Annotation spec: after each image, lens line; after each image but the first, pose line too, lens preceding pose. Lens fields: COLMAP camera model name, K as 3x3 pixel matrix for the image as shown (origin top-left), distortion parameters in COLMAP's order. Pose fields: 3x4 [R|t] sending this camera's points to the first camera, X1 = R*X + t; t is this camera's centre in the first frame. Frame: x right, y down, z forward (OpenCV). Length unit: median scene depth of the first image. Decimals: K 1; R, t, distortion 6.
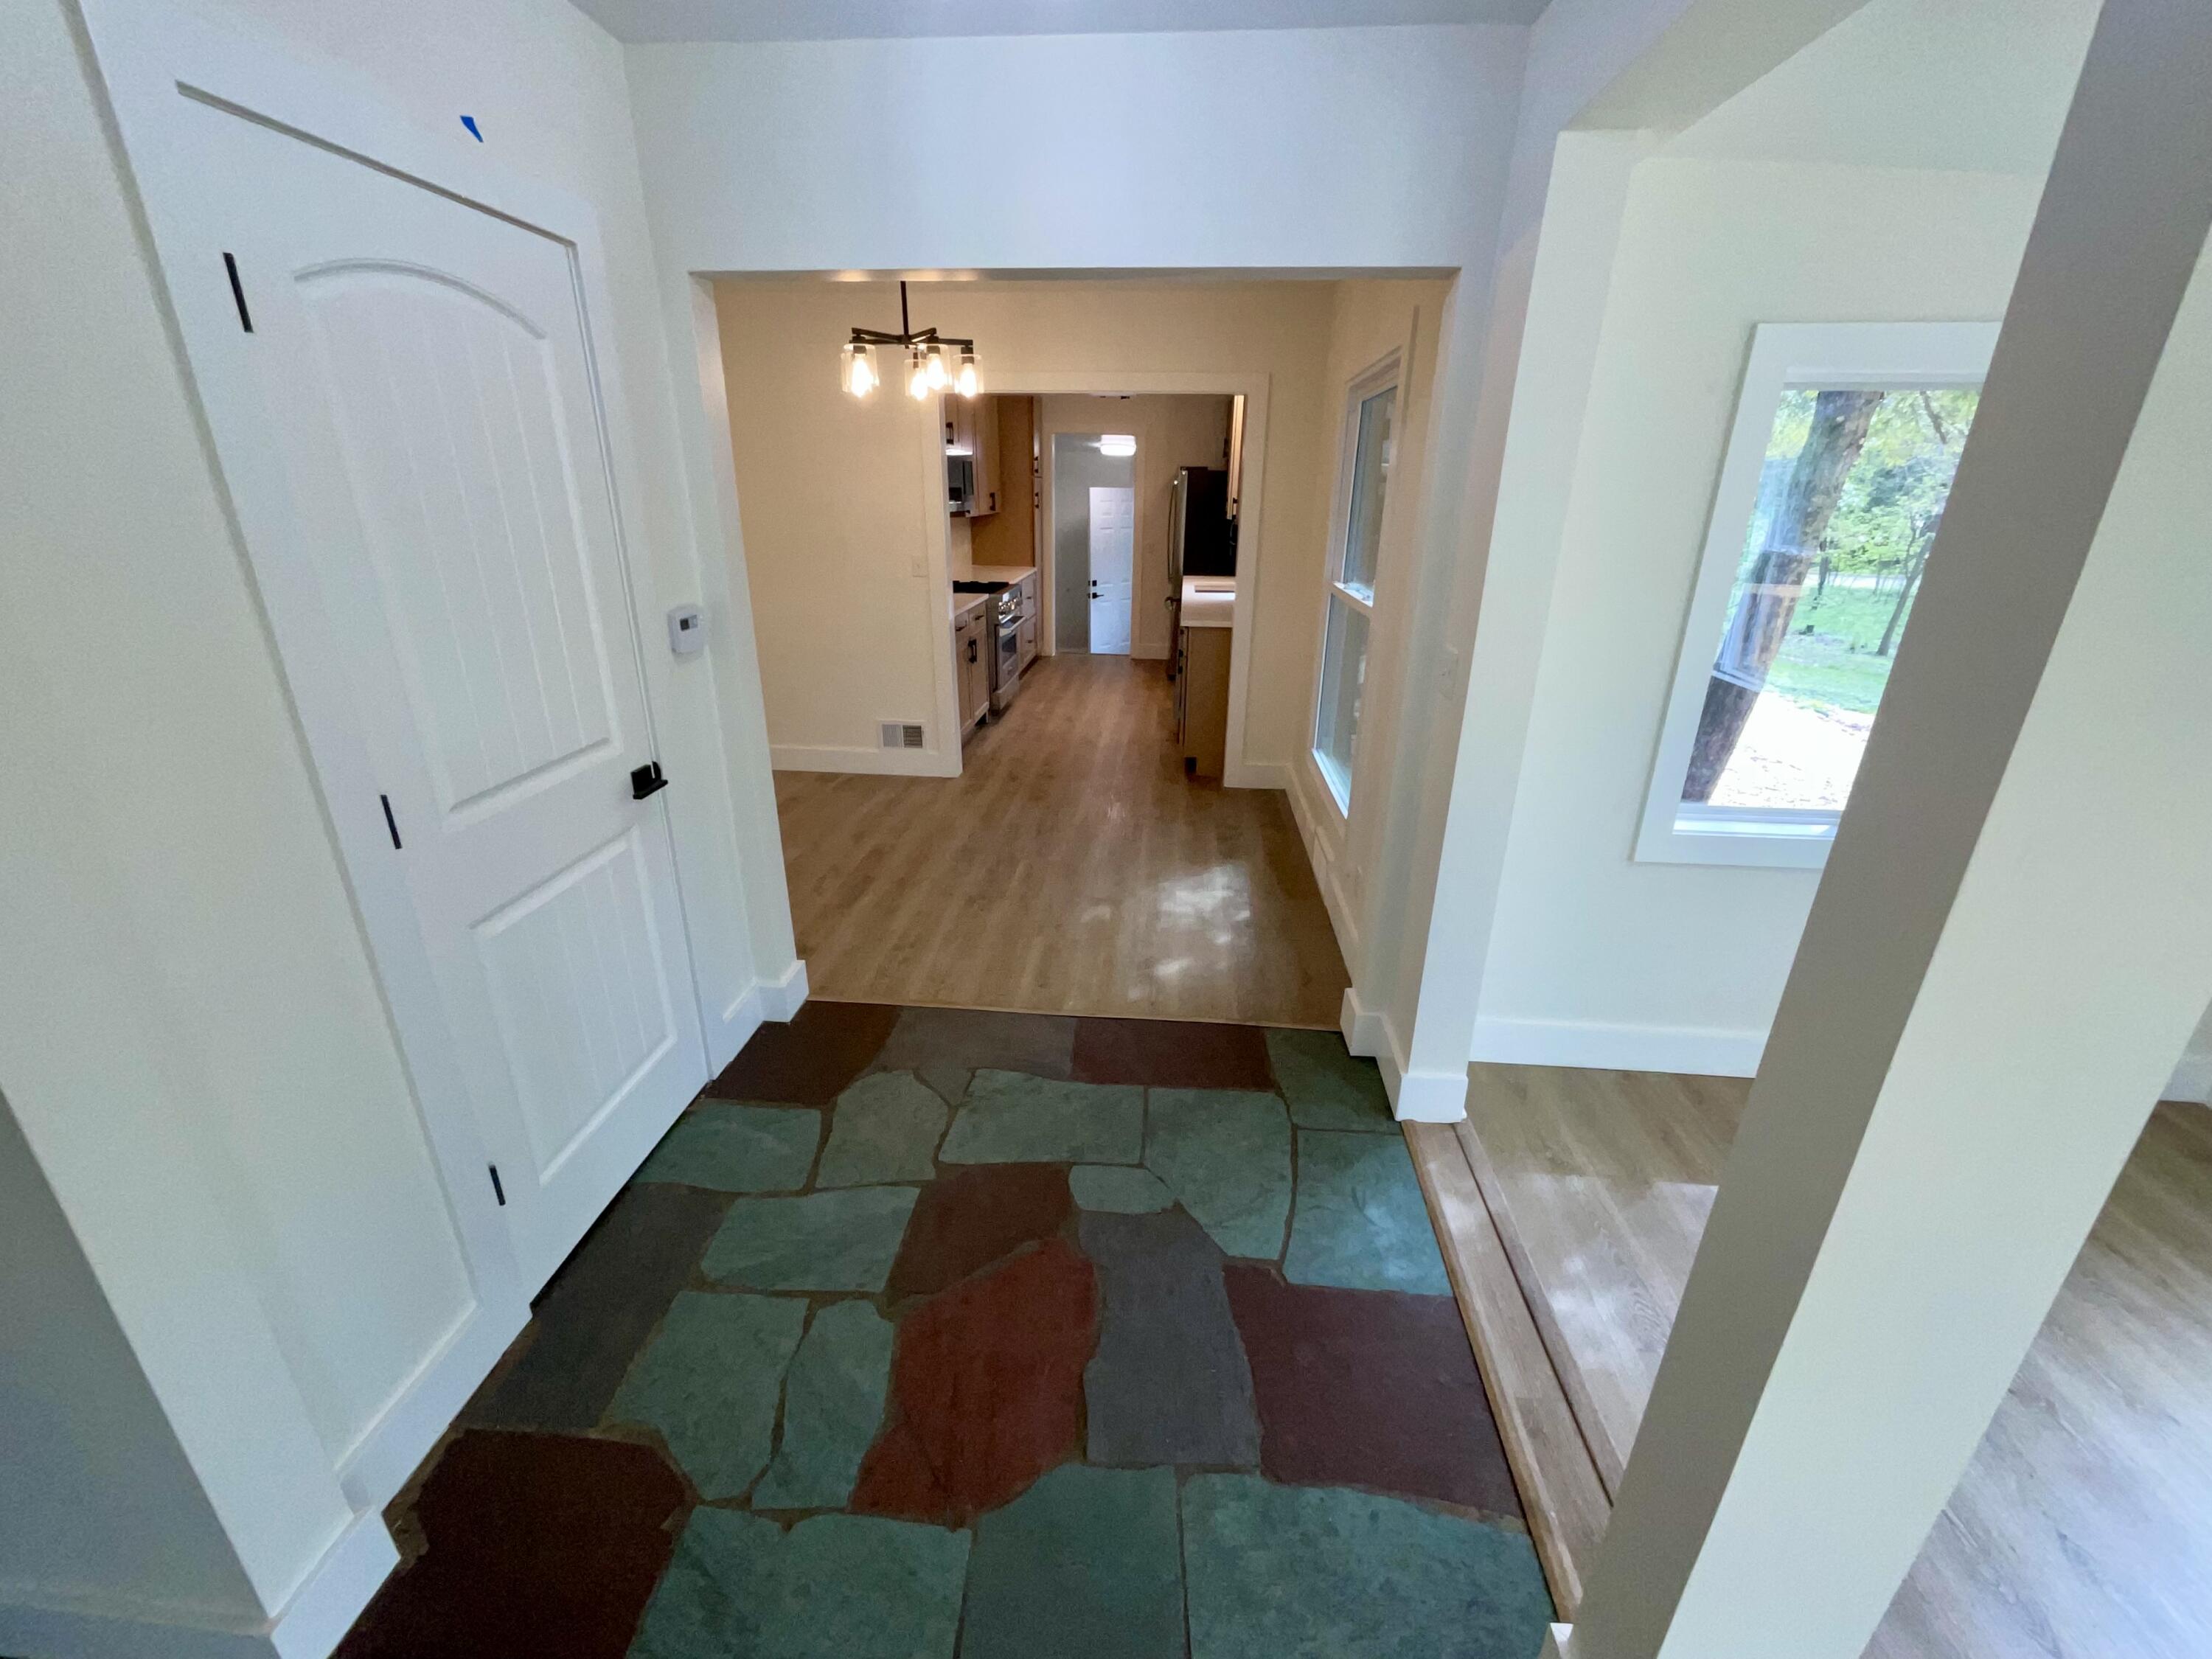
lens RADIAL K [[893.4, 0, 1106.0], [0, 893.4, 829.5], [0, 0, 1]] dist [0.001699, -0.001094]
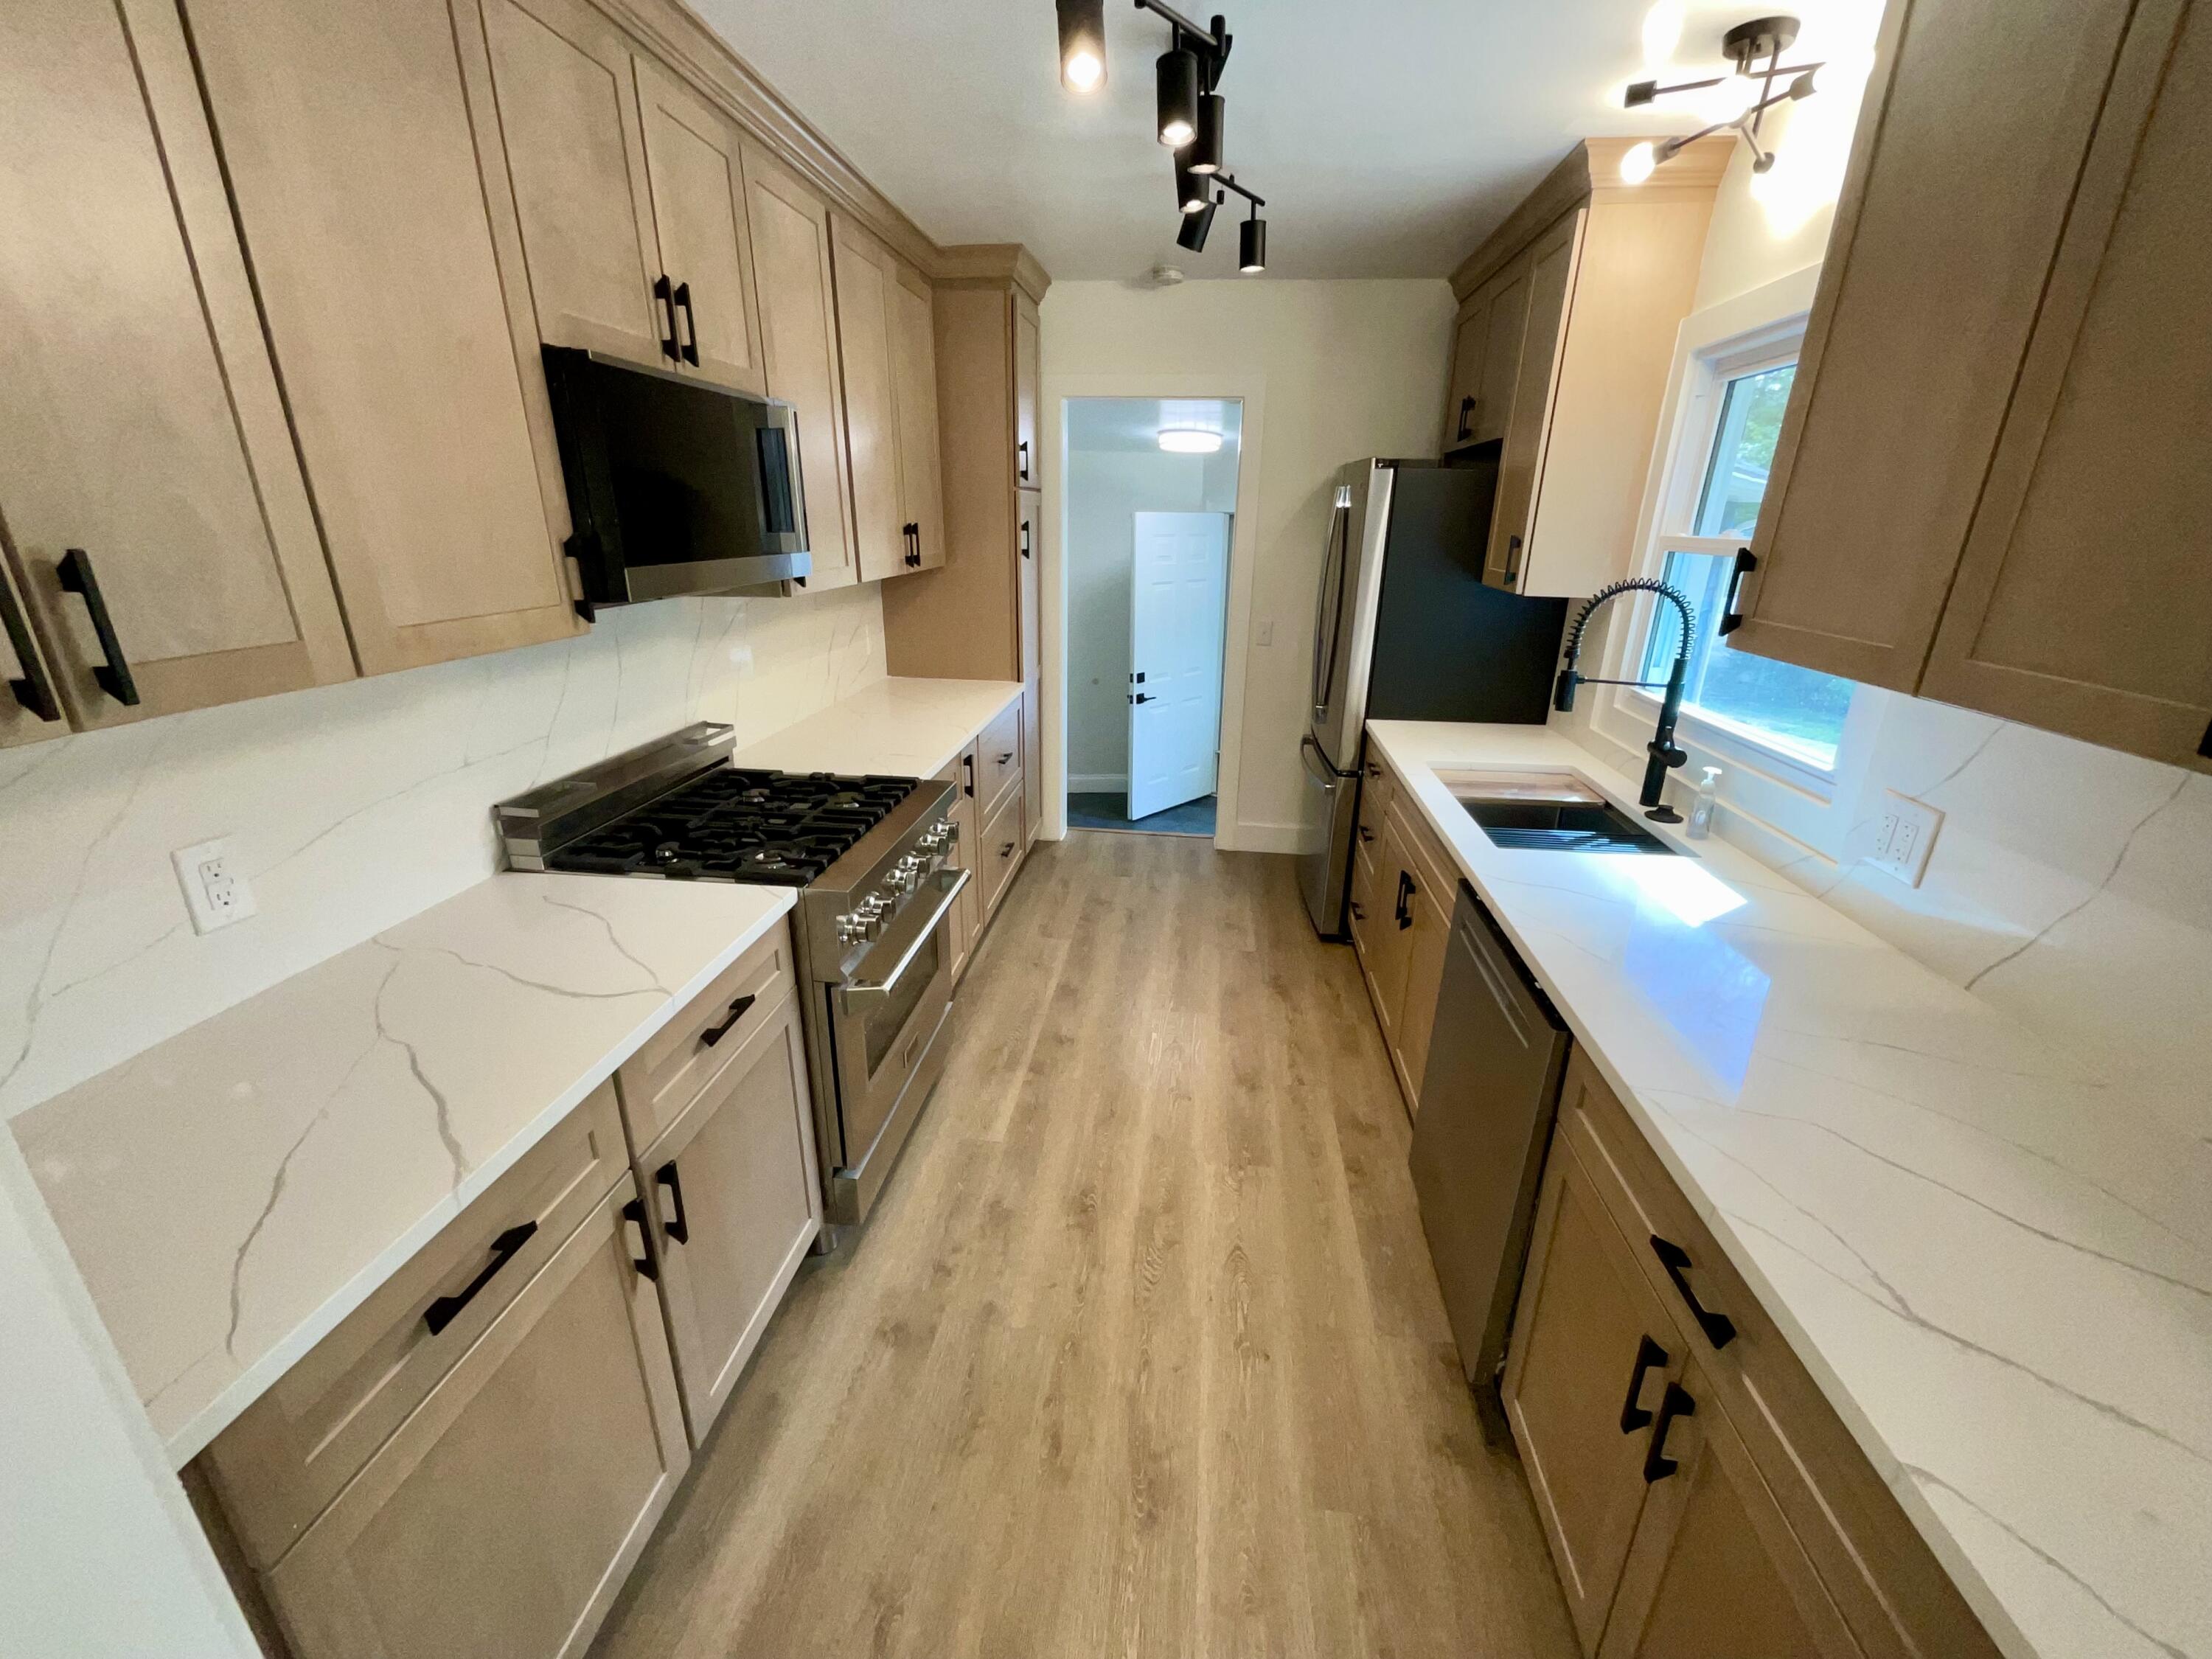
lens RADIAL K [[893.4, 0, 1106.0], [0, 893.4, 829.5], [0, 0, 1]] dist [0.001699, -0.001094]
pose [[0.999403, 0.014543, -0.031350, -0.018077], [-0.015357, 0.999547, -0.025881, -0.187817], [0.030960, 0.026347, 0.999173, 0.493232]]
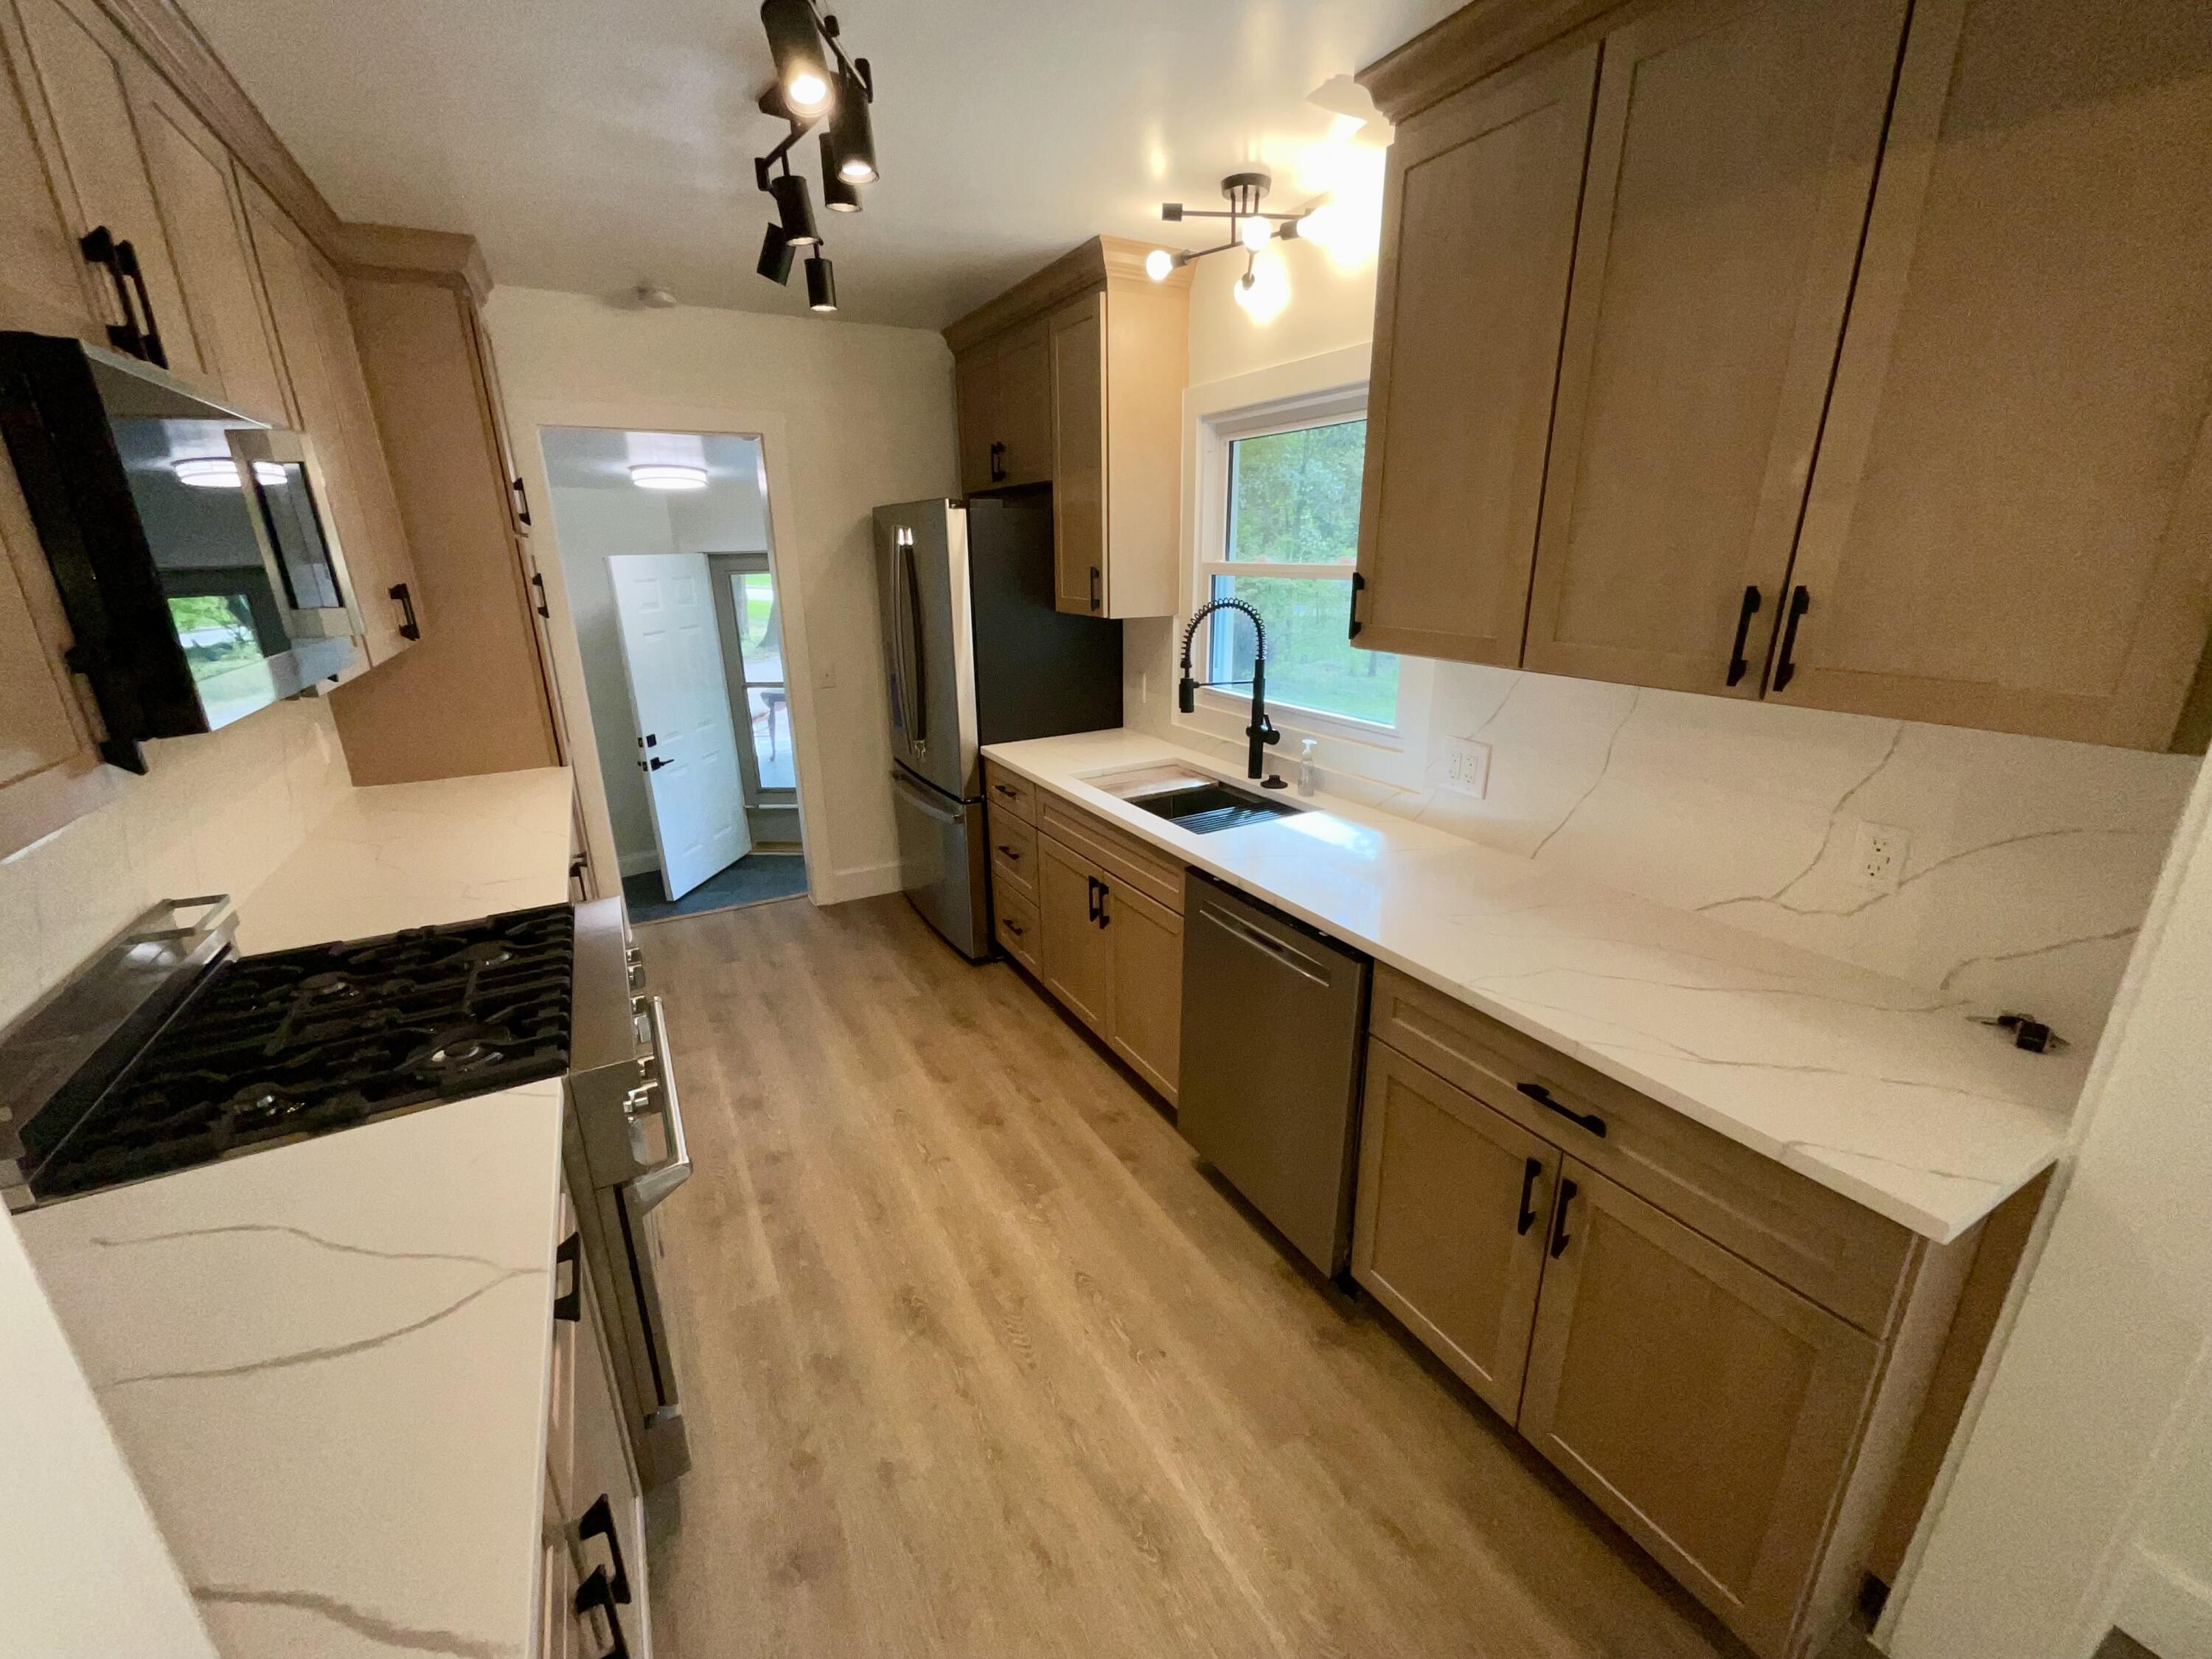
lens RADIAL K [[893.4, 0, 1106.0], [0, 893.4, 829.5], [0, 0, 1]] dist [0.001699, -0.001094]
pose [[0.830630, -0.190880, 0.523085, -0.084450], [0.220641, 0.975339, 0.005547, -0.199310], [-0.511245, 0.110806, 0.852262, 0.512295]]
